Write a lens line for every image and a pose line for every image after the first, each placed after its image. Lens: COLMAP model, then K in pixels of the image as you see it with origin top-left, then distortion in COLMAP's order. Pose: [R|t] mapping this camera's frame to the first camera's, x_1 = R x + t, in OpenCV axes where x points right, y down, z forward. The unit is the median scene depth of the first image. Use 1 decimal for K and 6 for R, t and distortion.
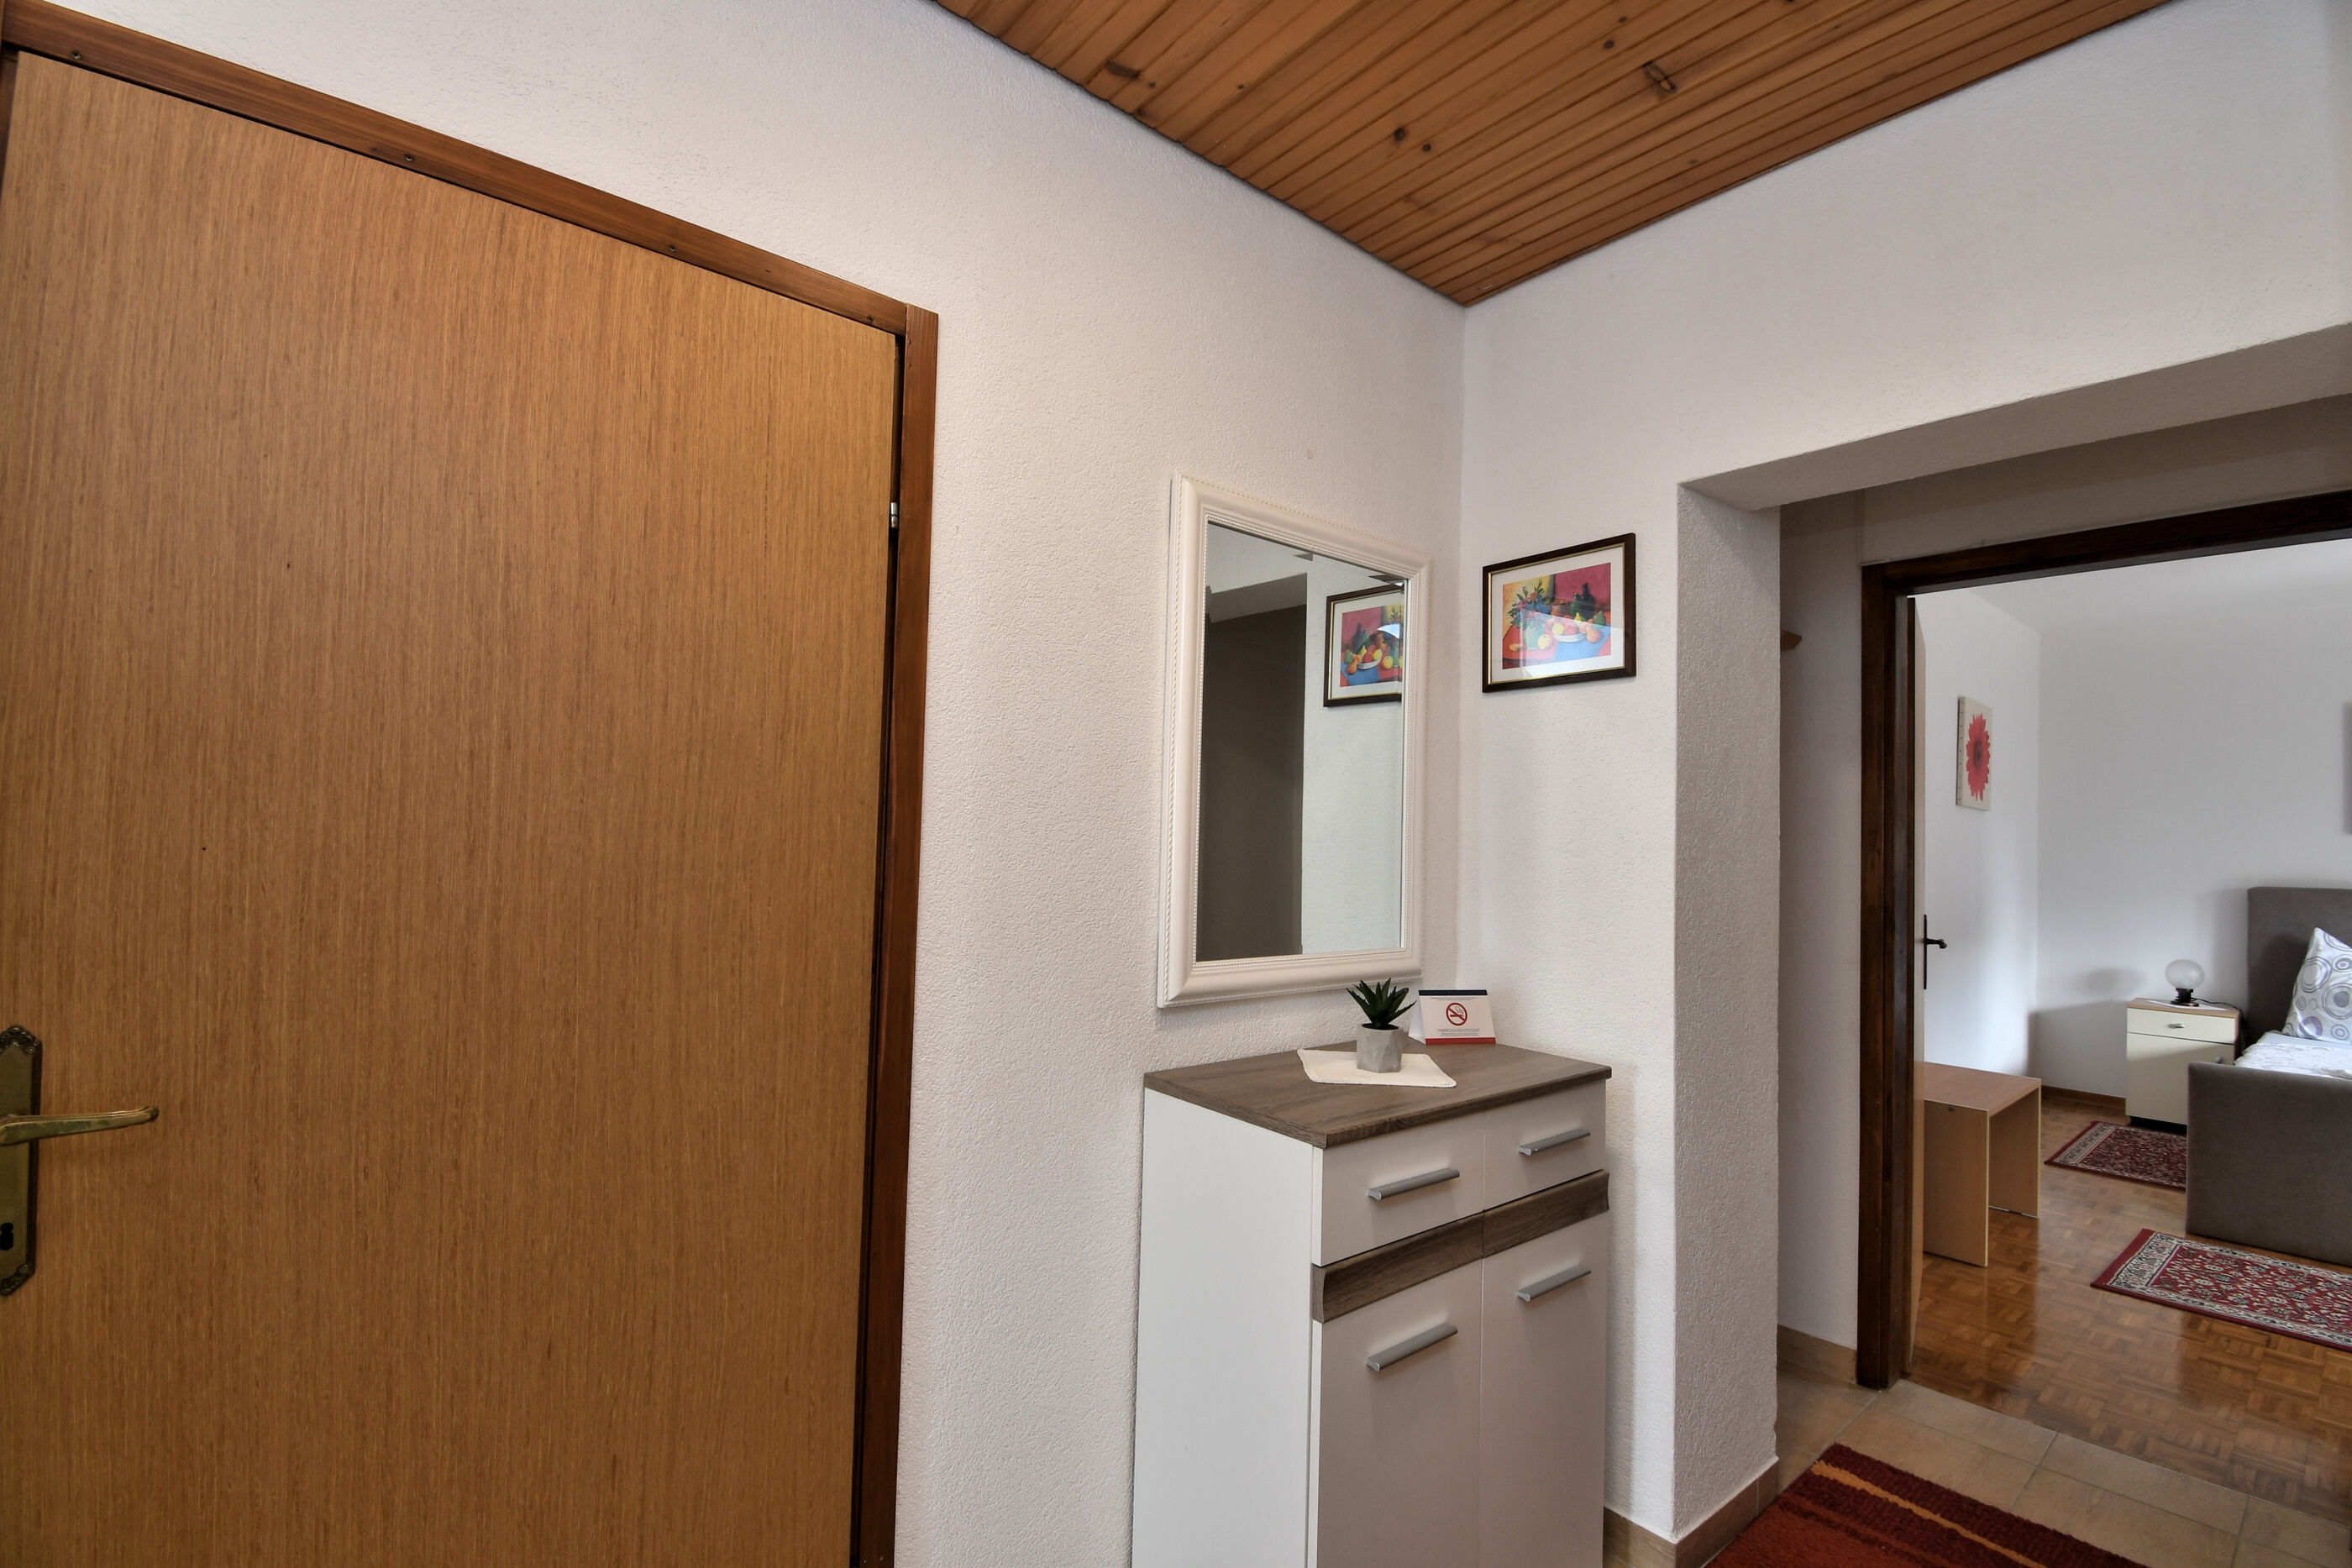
lens RADIAL K [[1051.9, 0, 1184.5], [0, 1051.9, 796.9], [0, 0, 1]] dist [-0.034354, -0.000301]
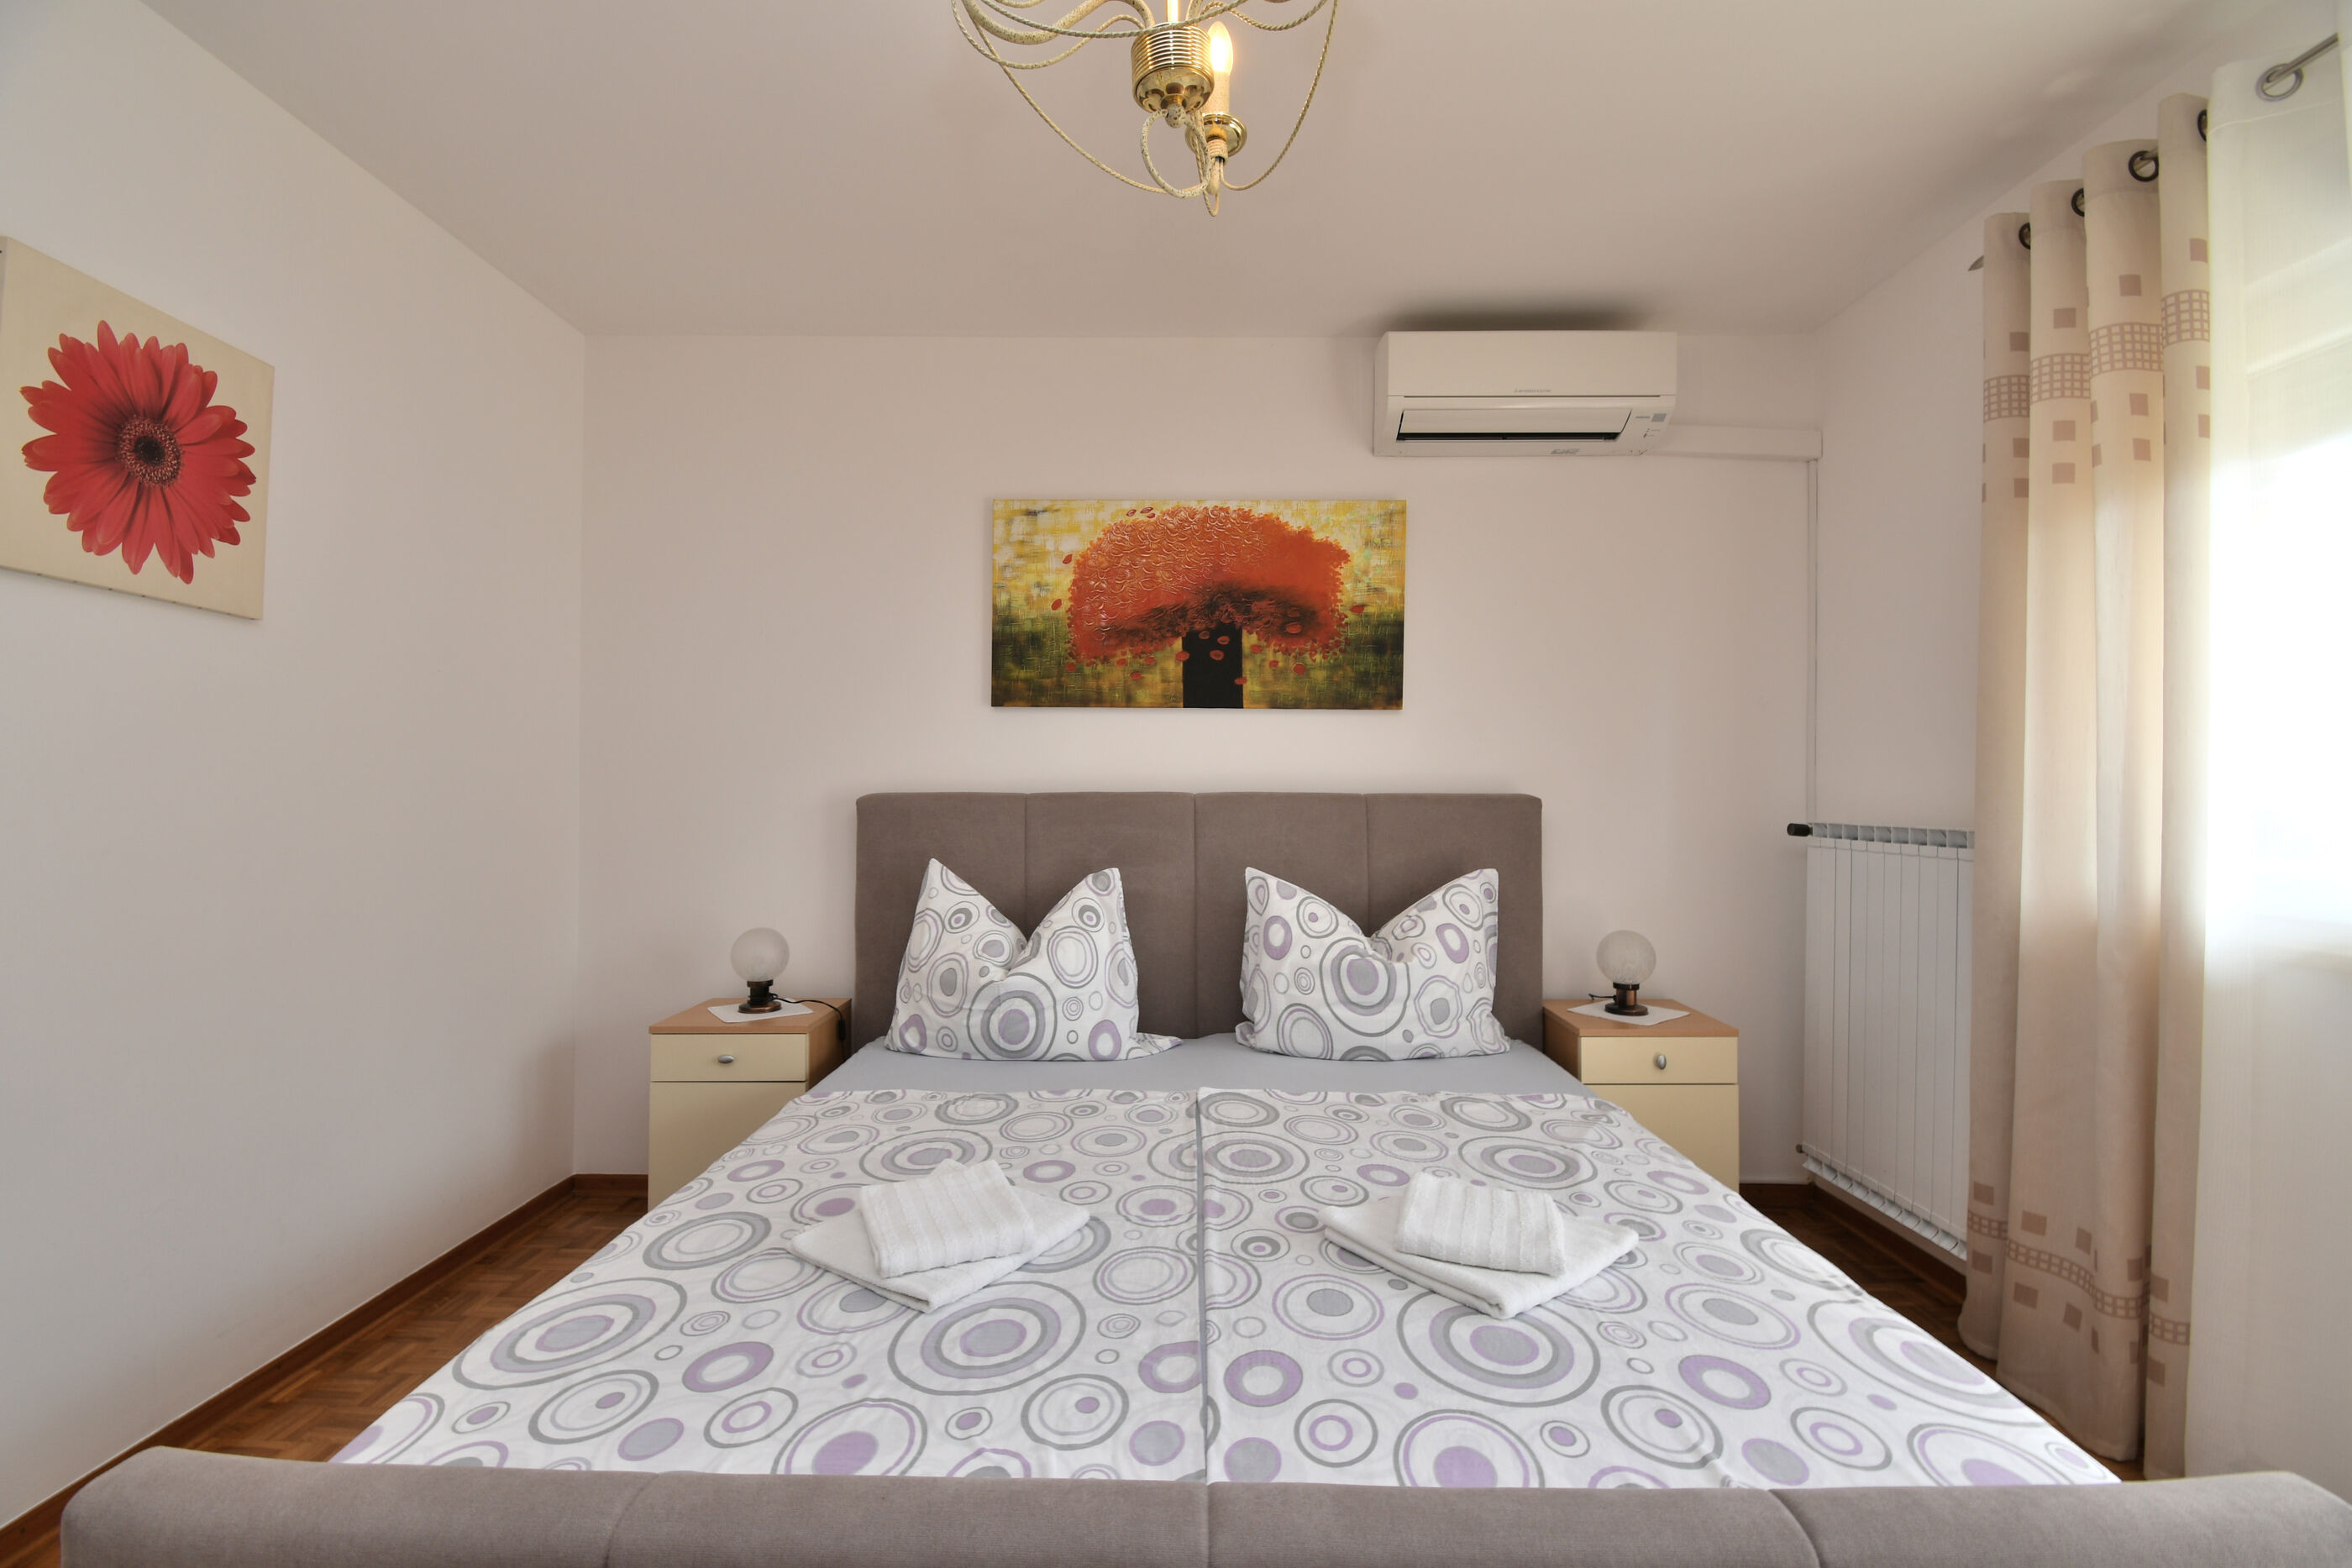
lens RADIAL K [[1032.0, 0, 1178.2], [0, 1032.0, 792.8], [0, 0, 1]] dist [0.008473, -0.016739]
pose [[0.640396, -0.030975, 0.767420, 0.749750], [-0.007633, 0.998880, 0.046687, 0.061611], [-0.768007, -0.035756, 0.639443, 0.498029]]
